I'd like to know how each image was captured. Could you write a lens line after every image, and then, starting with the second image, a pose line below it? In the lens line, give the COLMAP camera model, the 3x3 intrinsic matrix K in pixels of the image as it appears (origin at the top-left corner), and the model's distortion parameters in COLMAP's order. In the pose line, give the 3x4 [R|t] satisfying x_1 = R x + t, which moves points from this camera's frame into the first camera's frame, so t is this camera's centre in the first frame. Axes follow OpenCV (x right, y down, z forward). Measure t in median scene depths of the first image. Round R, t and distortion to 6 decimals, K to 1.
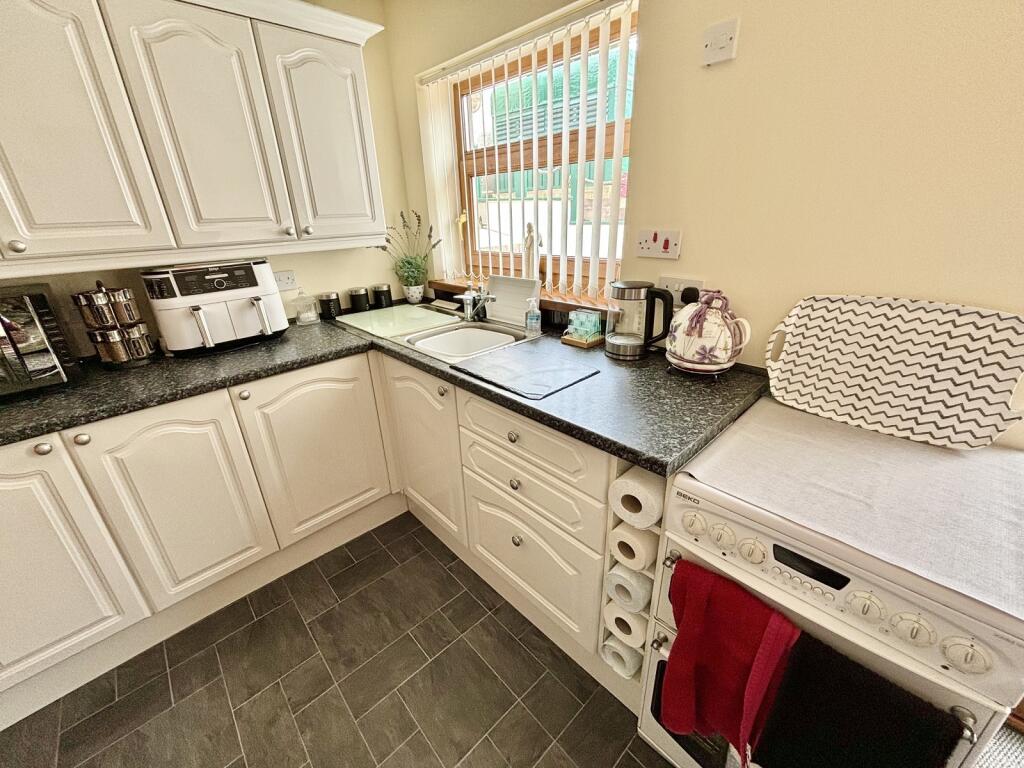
lens RADIAL K [[410.6, 0, 510.1], [0, 410.6, 383.0], [0, 0, 1]] dist [-0.005009, 0.000801]
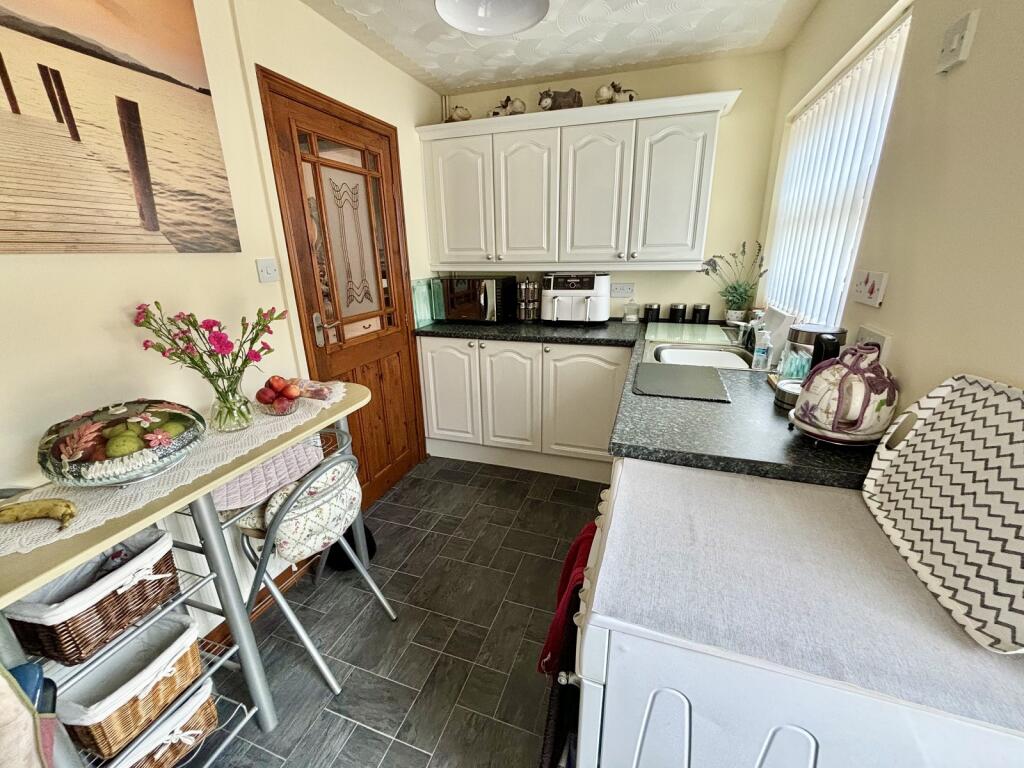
lens RADIAL K [[410.6, 0, 510.1], [0, 410.6, 383.0], [0, 0, 1]] dist [-0.005009, 0.000801]
pose [[0.461789, 0.295961, -0.836156, 0.705003], [-0.337216, 0.930486, 0.143113, -0.030370], [0.820388, 0.215877, 0.529491, 0.011350]]
